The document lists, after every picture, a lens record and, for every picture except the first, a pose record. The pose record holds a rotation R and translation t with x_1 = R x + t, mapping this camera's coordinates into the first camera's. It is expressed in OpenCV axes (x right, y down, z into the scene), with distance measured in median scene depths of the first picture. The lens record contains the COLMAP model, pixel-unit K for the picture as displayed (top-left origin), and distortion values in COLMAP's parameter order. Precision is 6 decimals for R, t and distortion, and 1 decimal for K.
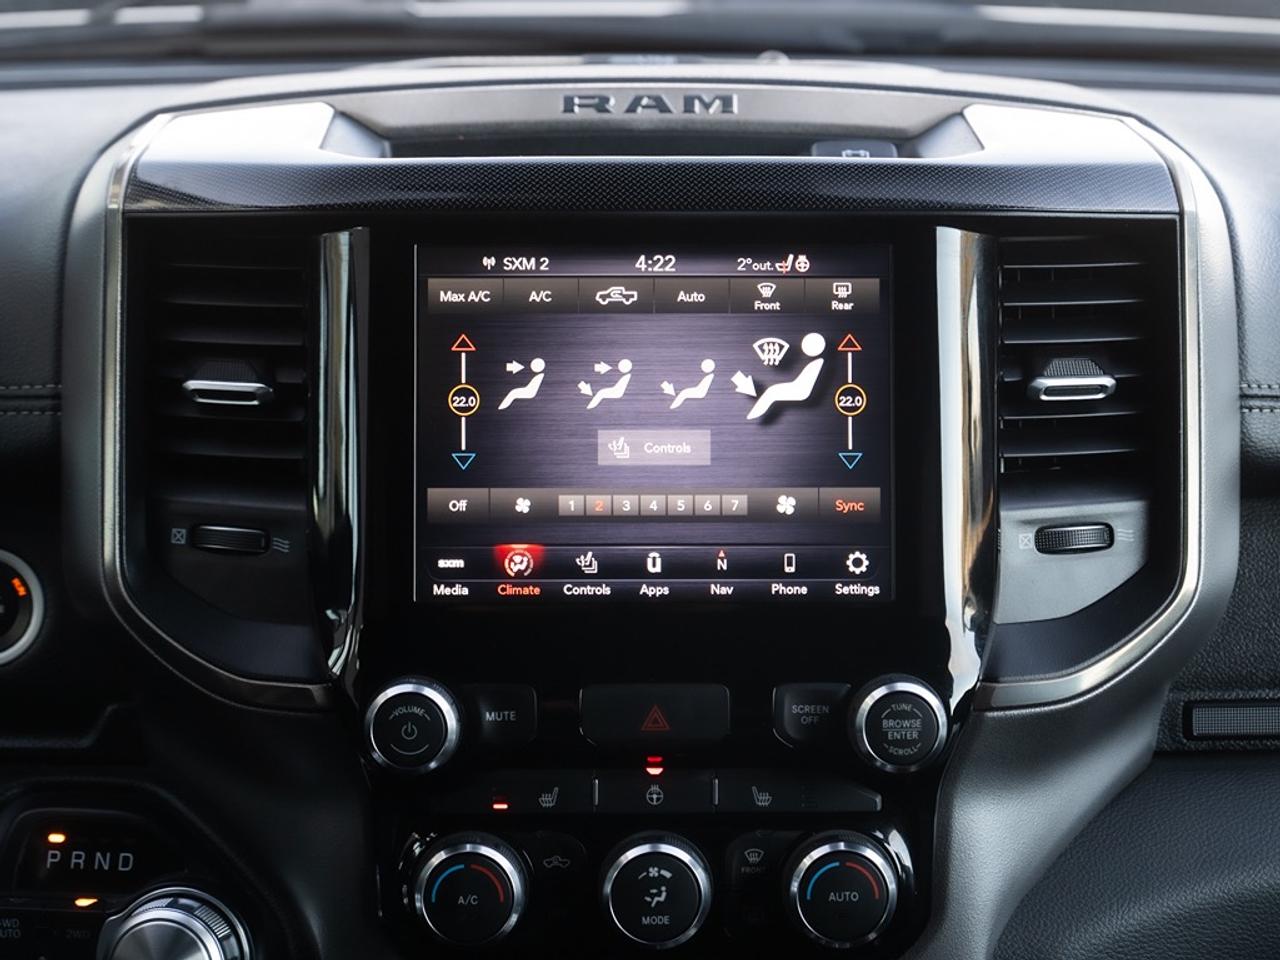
lens RADIAL K [[3059.7, 0, 640.8], [0, 3059.7, 480.2], [0, 0, 1]] dist [0.082422, 0.000000]
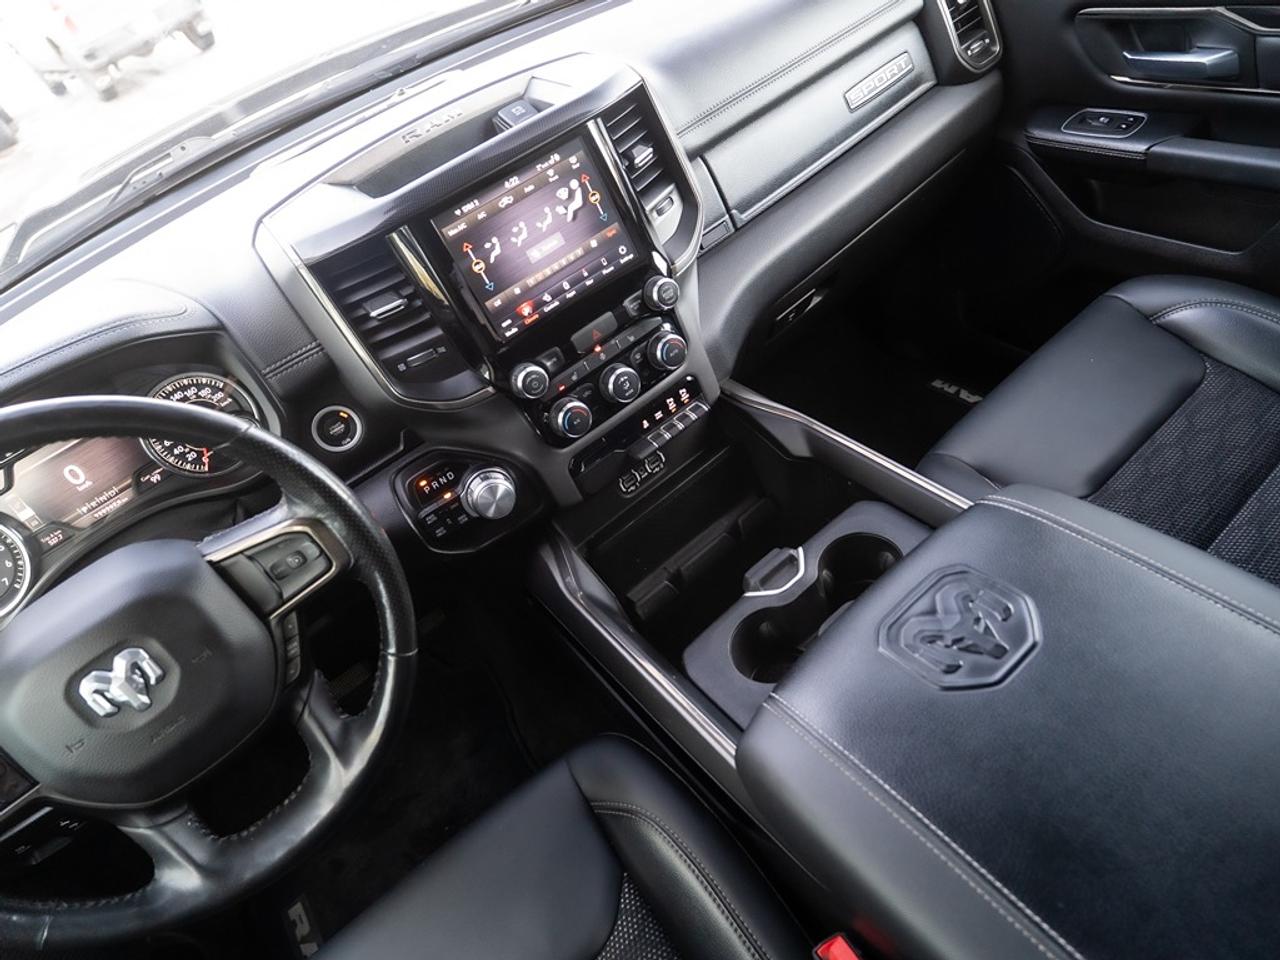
lens RADIAL K [[770.2, 0, 659.3], [0, 770.2, 475.6], [0, 0, 1]] dist [-0.016263, -0.000791]
pose [[0.758388, -0.576938, 0.303300, -0.243128], [0.400733, 0.779697, 0.481129, -0.140924], [-0.514064, -0.243340, 0.822511, 0.335920]]
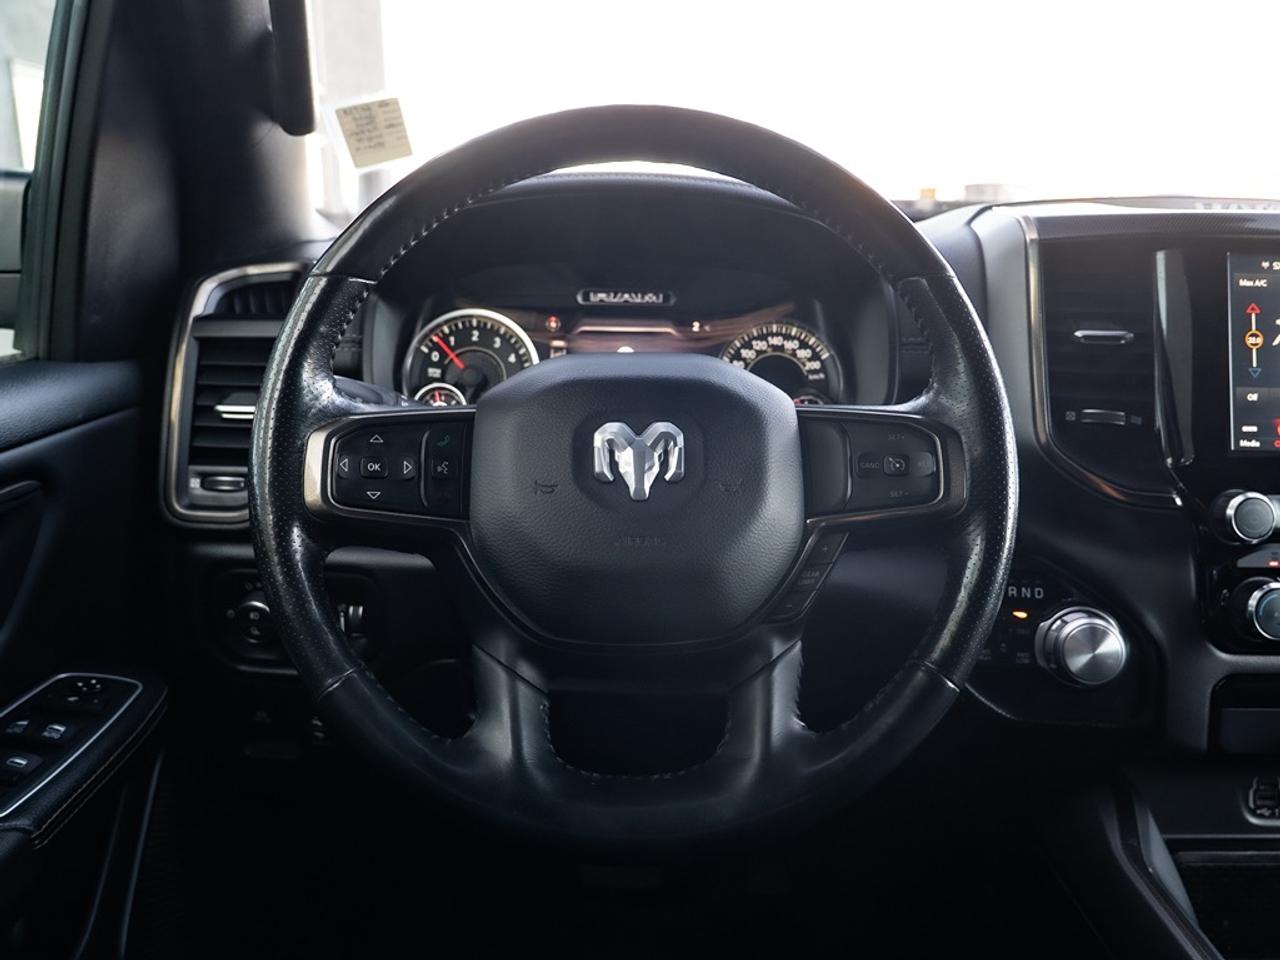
lens RADIAL K [[1043.0, 0, 640.2], [0, 1043.0, 489.7], [0, 0, 1]] dist [-0.012250, -0.007527]
pose [[0.999361, 0.014939, 0.032481, -0.440130], [-0.014727, 0.999869, -0.006765, 0.072400], [-0.032577, 0.006283, 0.999449, 0.397560]]
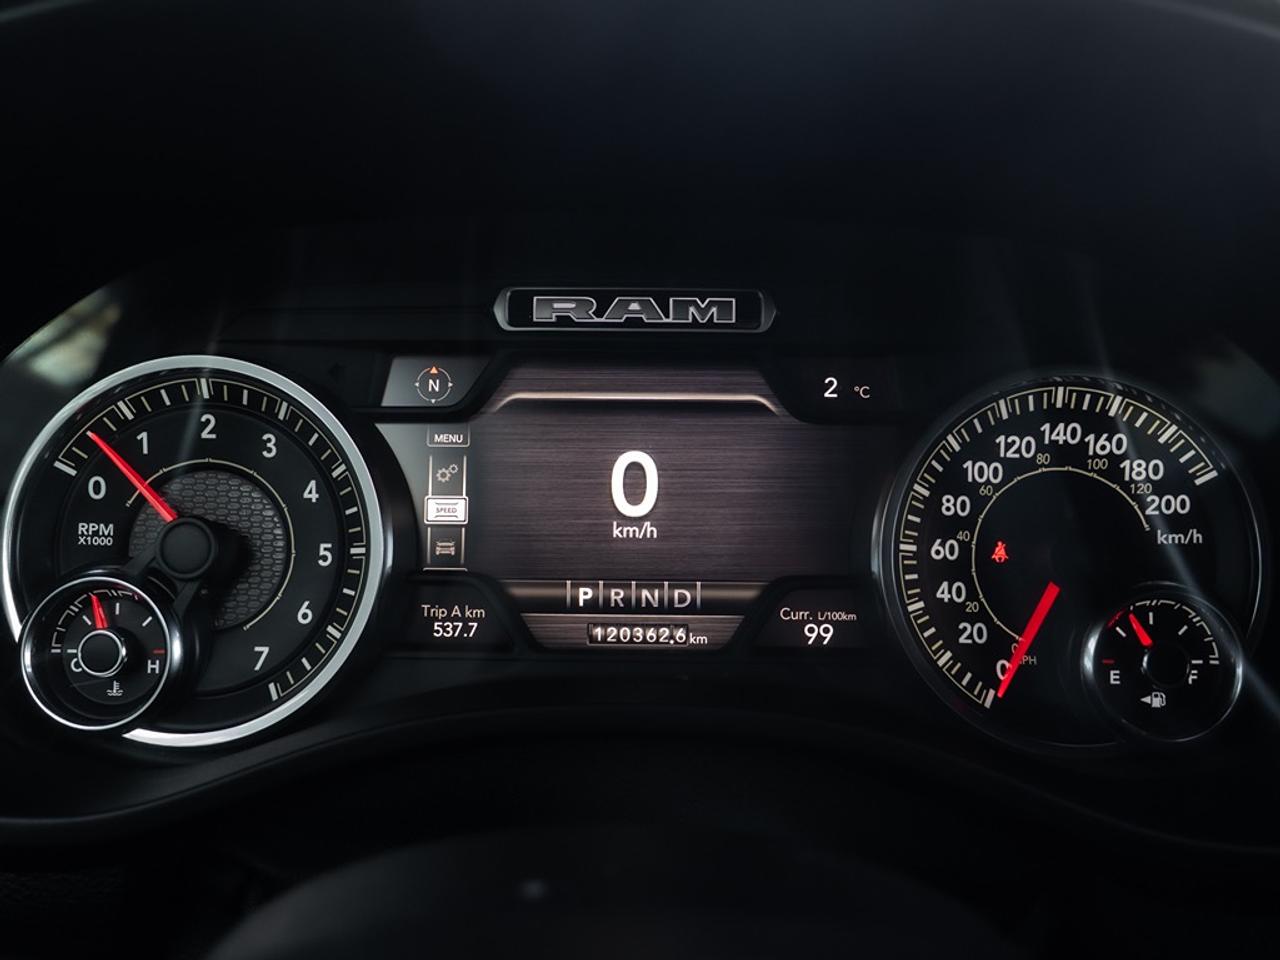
lens RADIAL K [[770.2, 0, 645.4], [0, 770.2, 480.3], [0, 0, 1]] dist [-0.016263, -0.000791]
pose [[0.999937, 0.006628, 0.009042, -0.426533], [-0.007424, 0.995815, 0.091091, -0.045035], [-0.008401, -0.091152, 0.995802, 0.945774]]
